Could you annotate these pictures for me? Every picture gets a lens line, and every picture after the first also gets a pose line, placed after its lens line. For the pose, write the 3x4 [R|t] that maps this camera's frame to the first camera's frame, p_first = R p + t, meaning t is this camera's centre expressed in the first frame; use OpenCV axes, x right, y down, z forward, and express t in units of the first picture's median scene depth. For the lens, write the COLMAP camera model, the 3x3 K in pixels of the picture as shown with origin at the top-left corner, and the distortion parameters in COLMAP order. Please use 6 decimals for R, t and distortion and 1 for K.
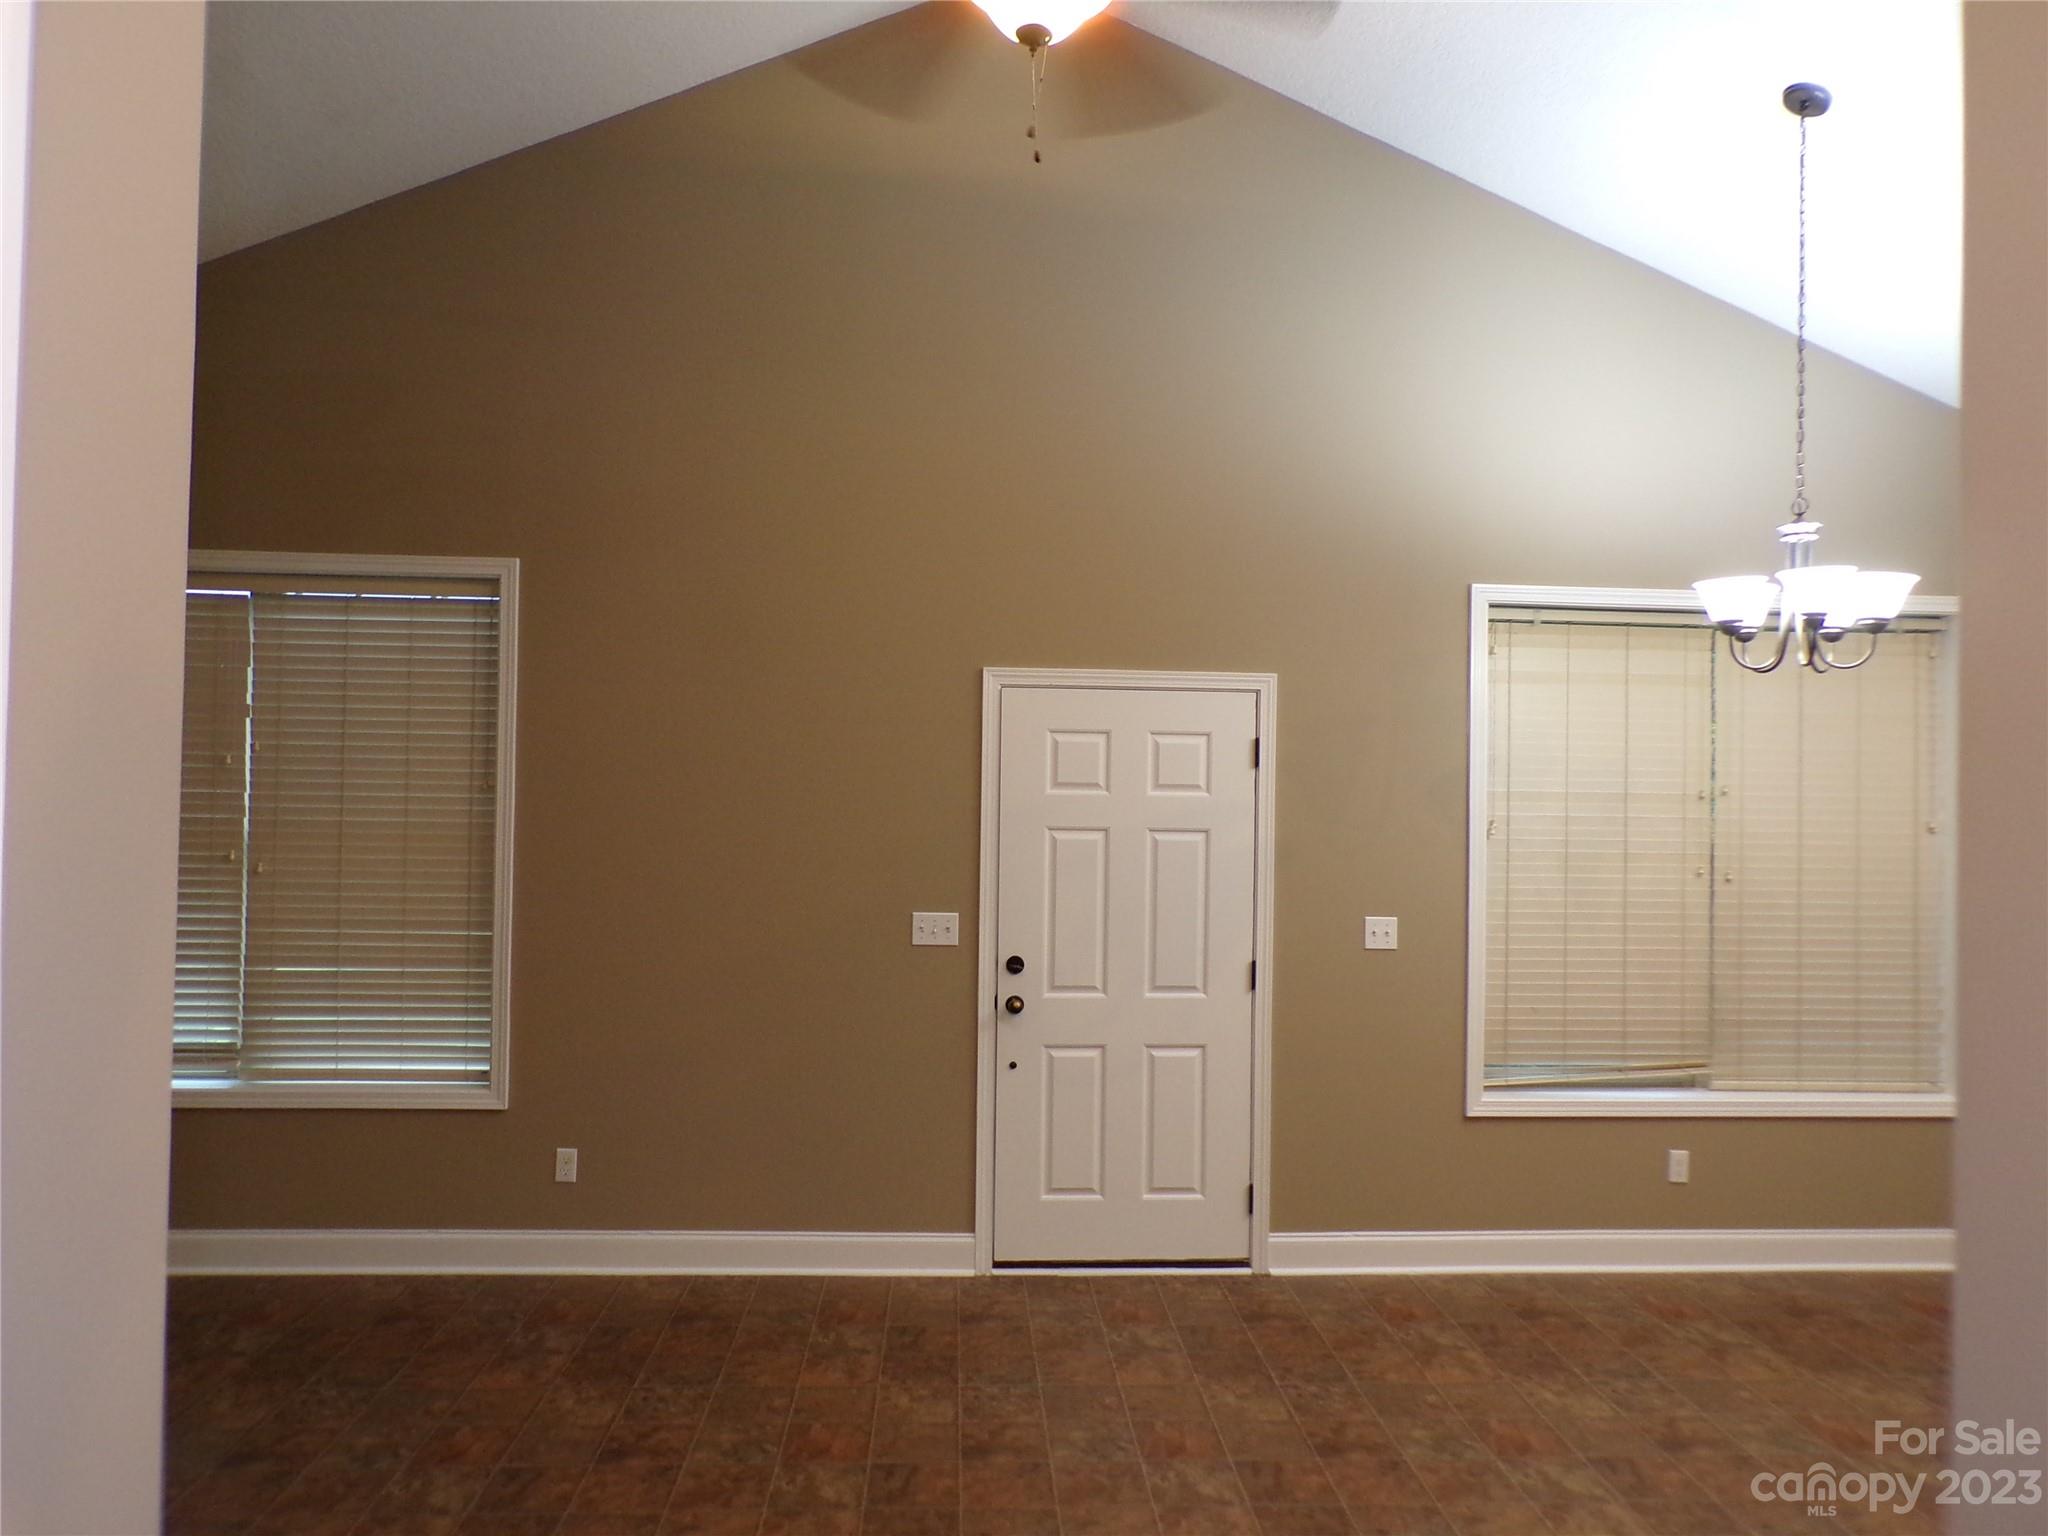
lens RADIAL K [[1405.2, 0, 1045.1], [0, 1405.2, 769.8], [0, 0, 1]] dist [-0.039698, 0.058456]
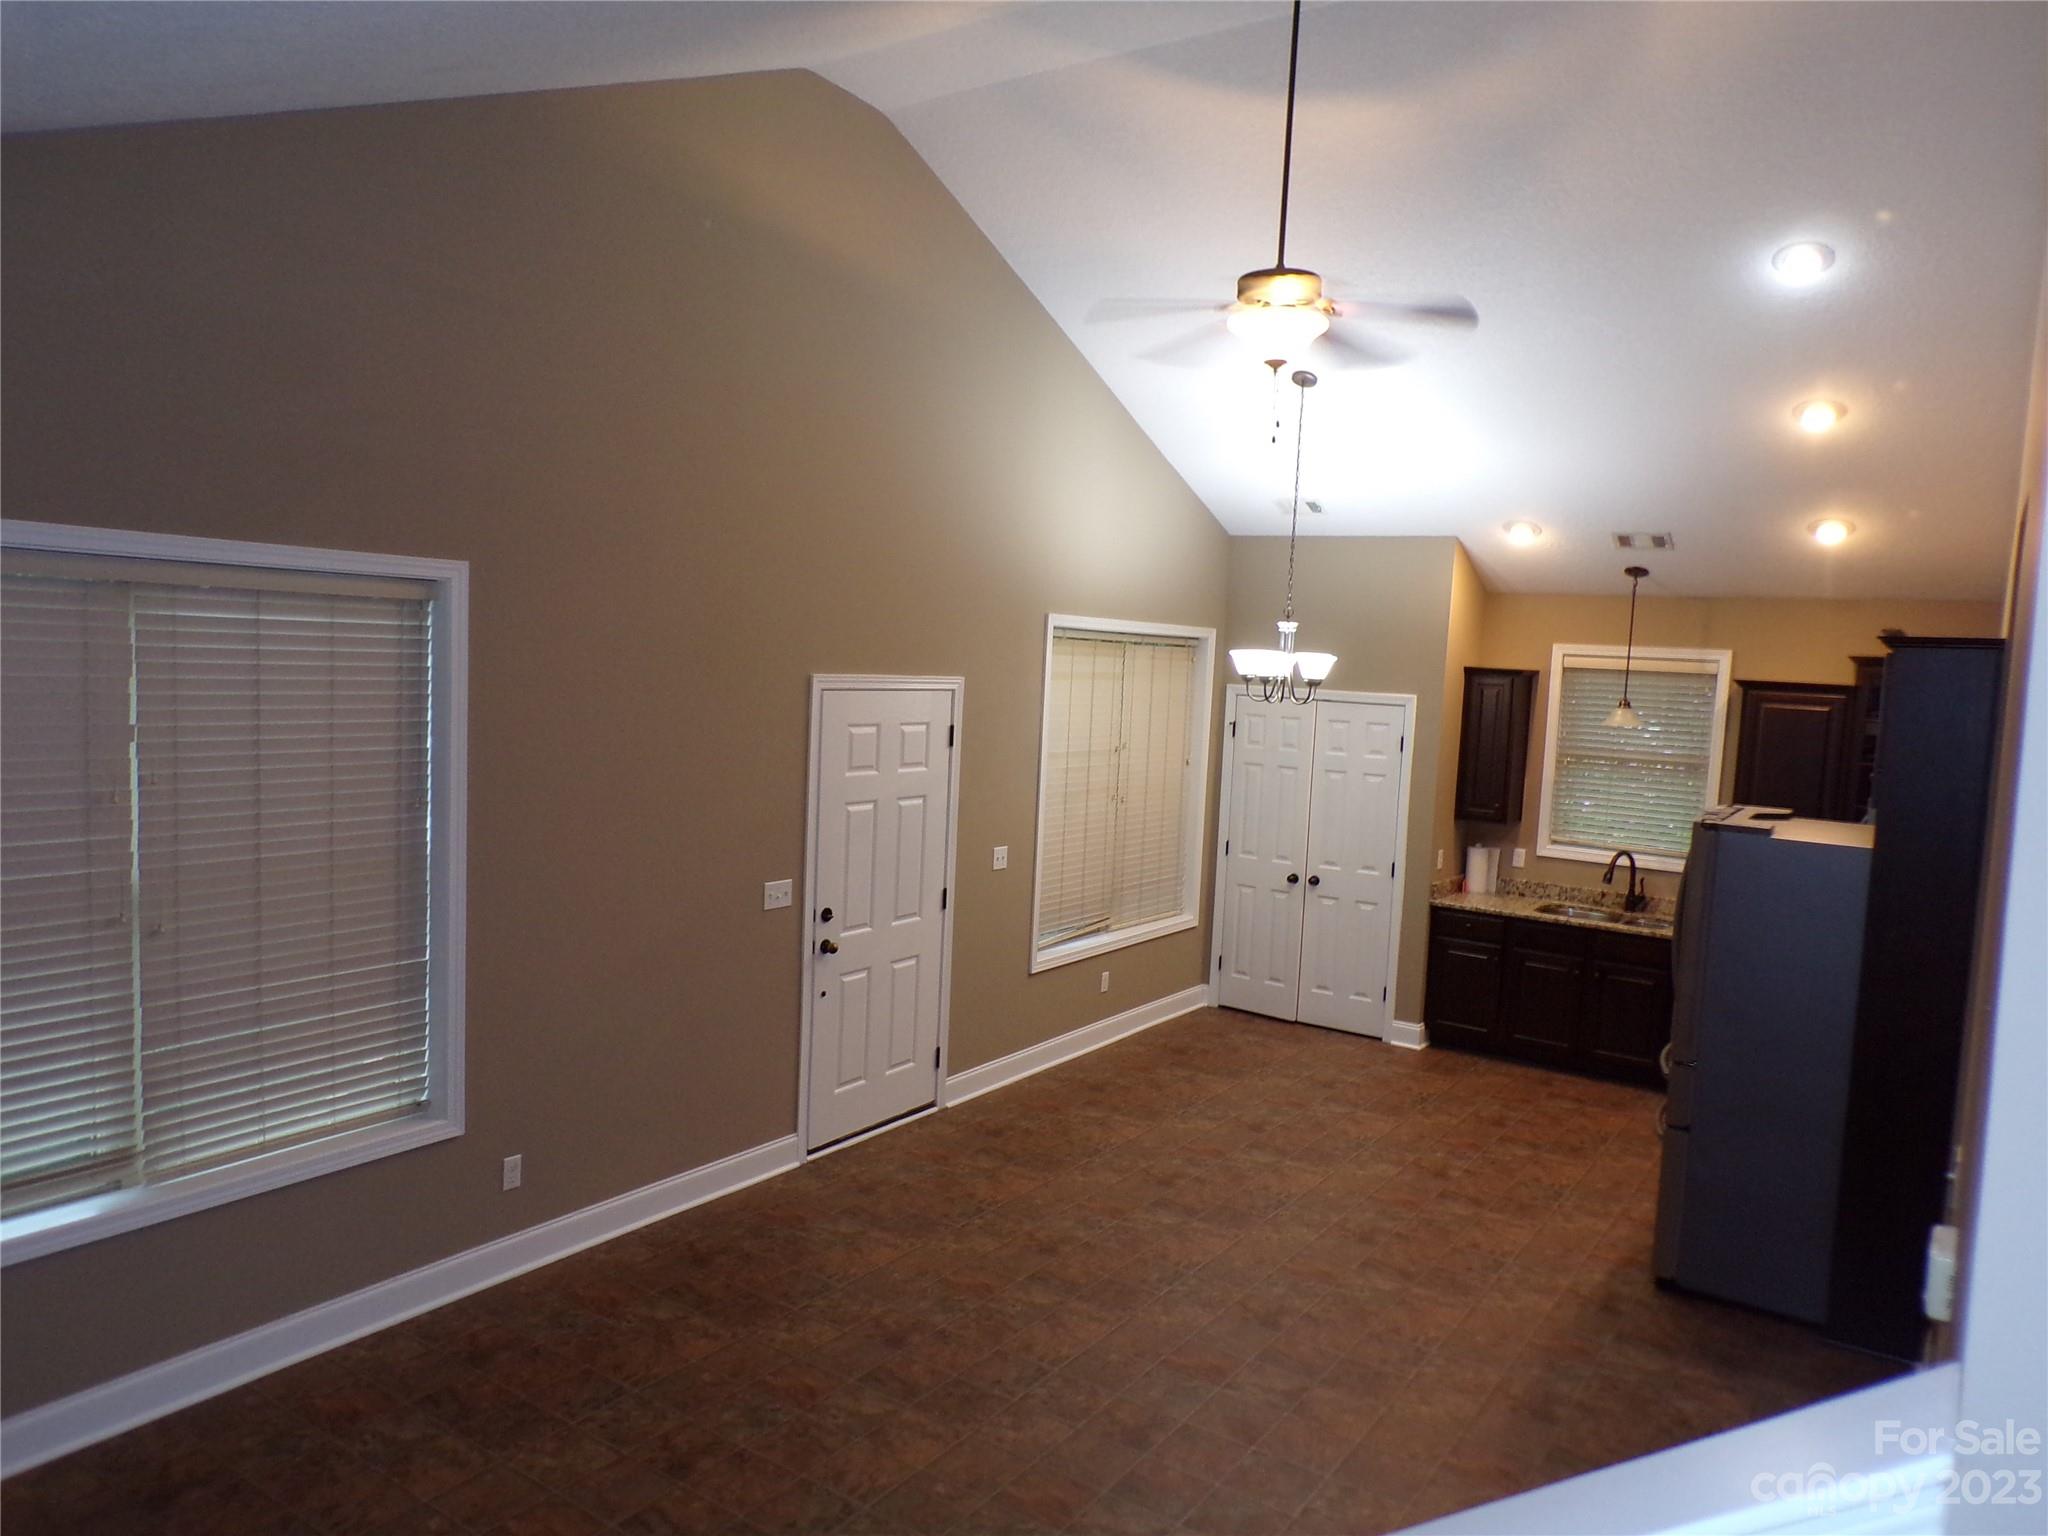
lens RADIAL K [[1405.7, 0, 1053.6], [0, 1405.7, 773.9], [0, 0, 1]] dist [0.005443, 0.003658]
pose [[0.604568, -0.056533, 0.794545, -0.887827], [-0.058114, 0.991690, 0.114779, -0.140311], [-0.794431, -0.115565, 0.596259, 0.114354]]
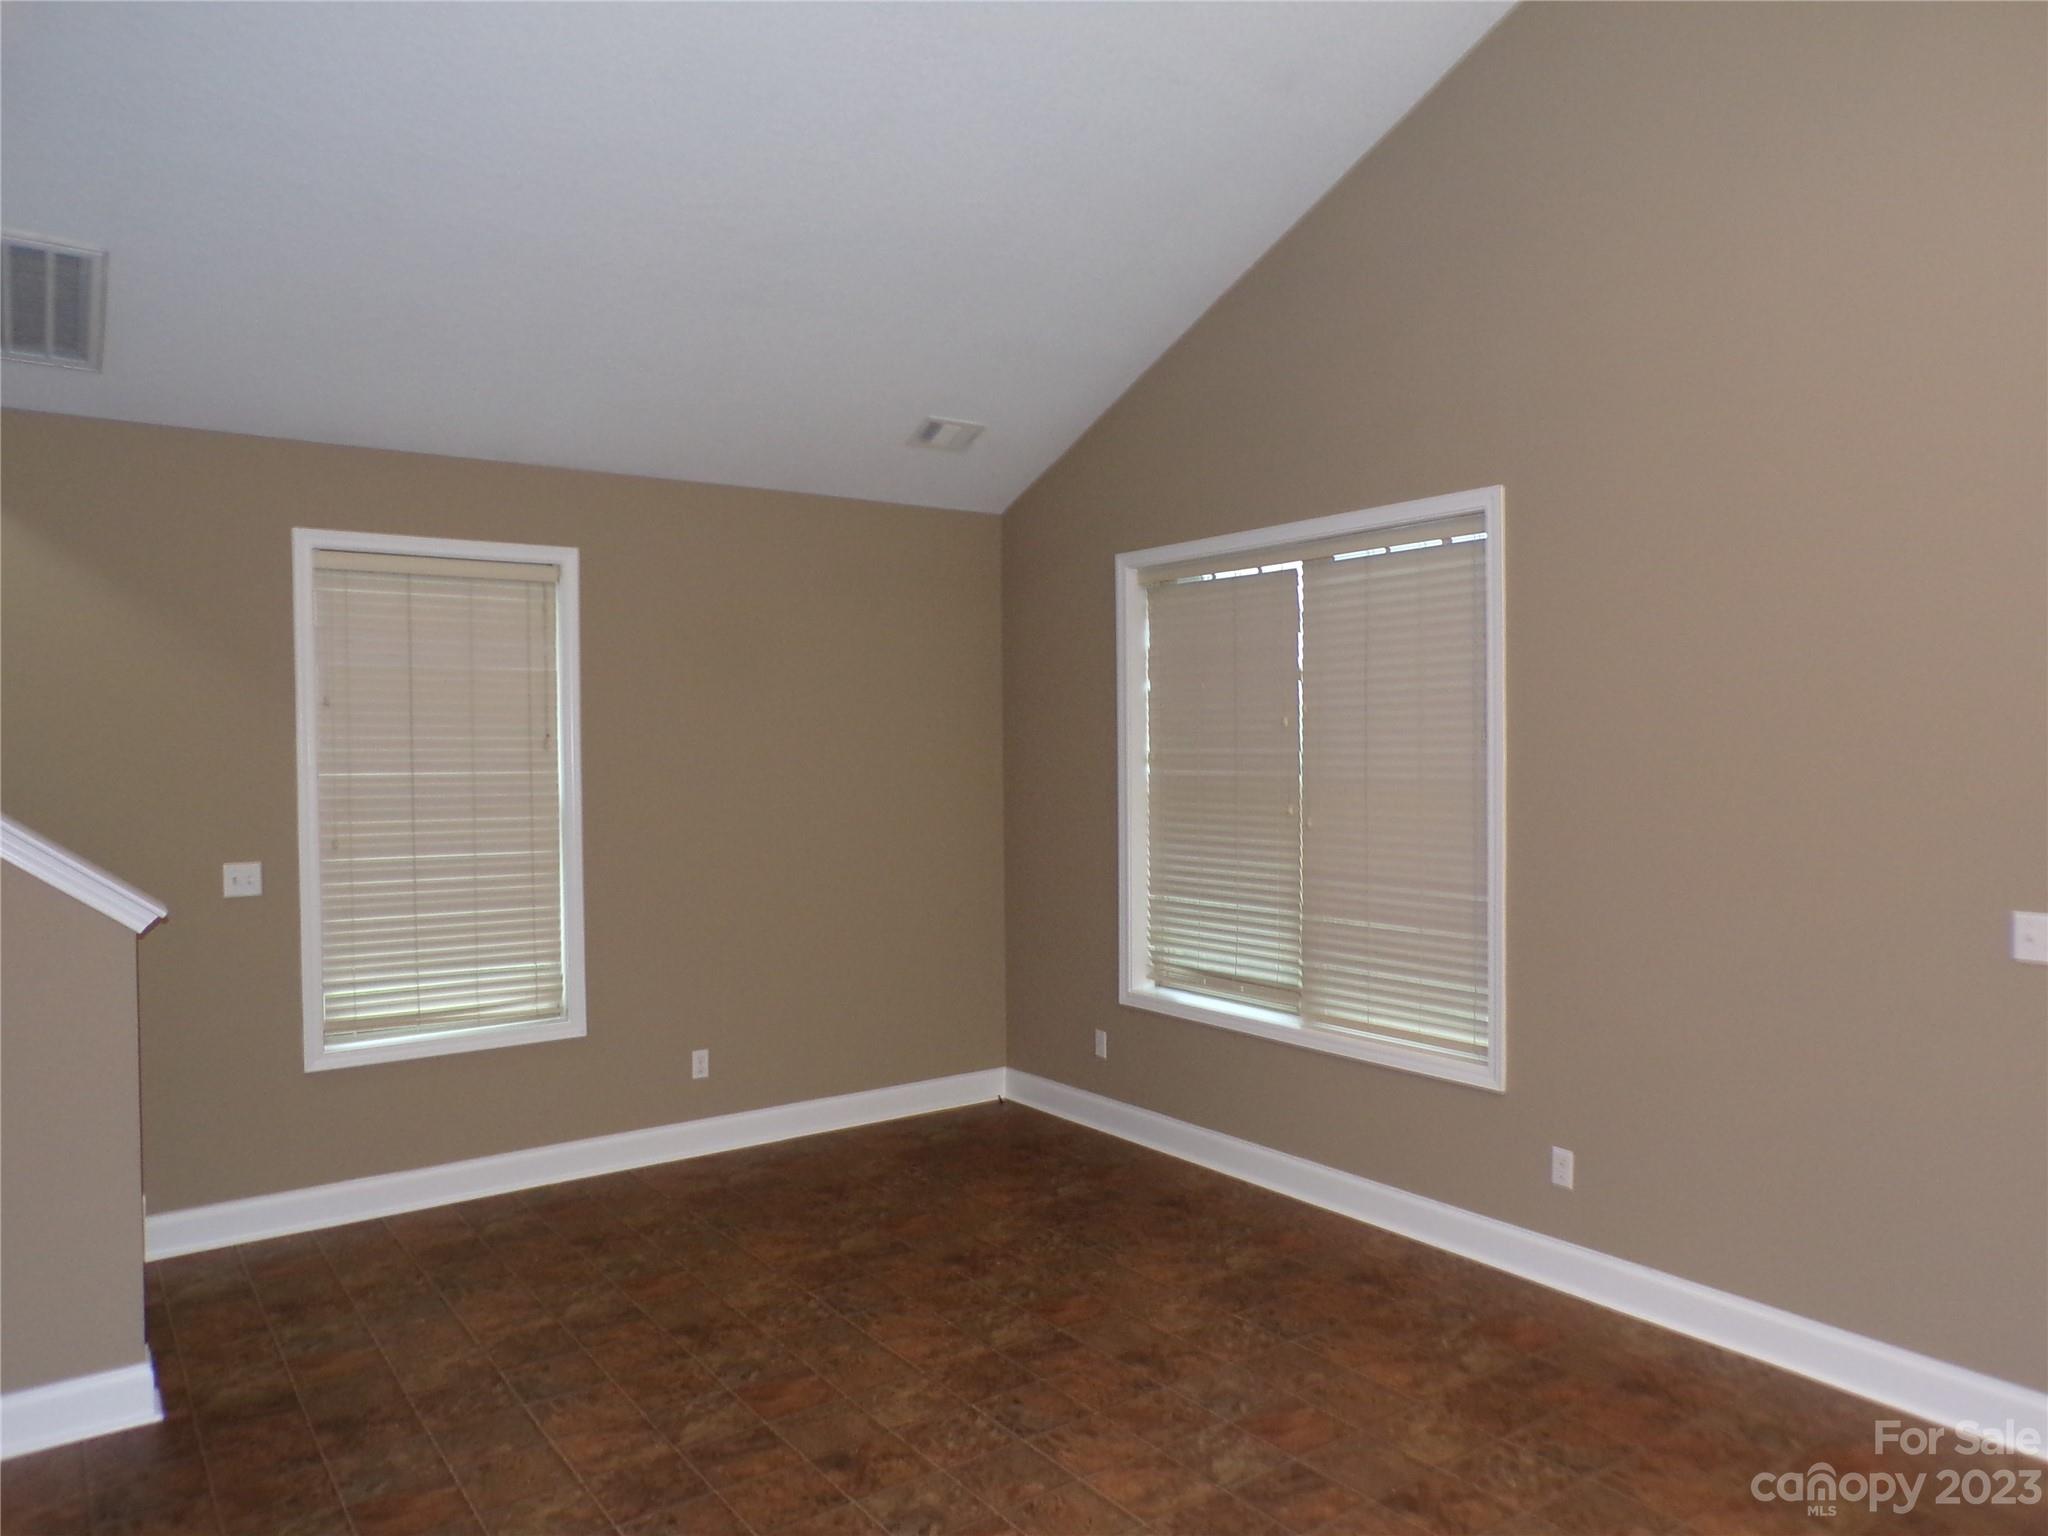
lens RADIAL K [[1394.5, 0, 1028.1], [0, 1394.5, 776.0], [0, 0, 1]] dist [-0.006895, 0.008153]
pose [[0.528983, -0.007718, -0.848597, 0.222182], [0.038154, 0.999164, 0.014696, 0.011038], [0.847774, -0.040152, 0.528835, 0.257799]]
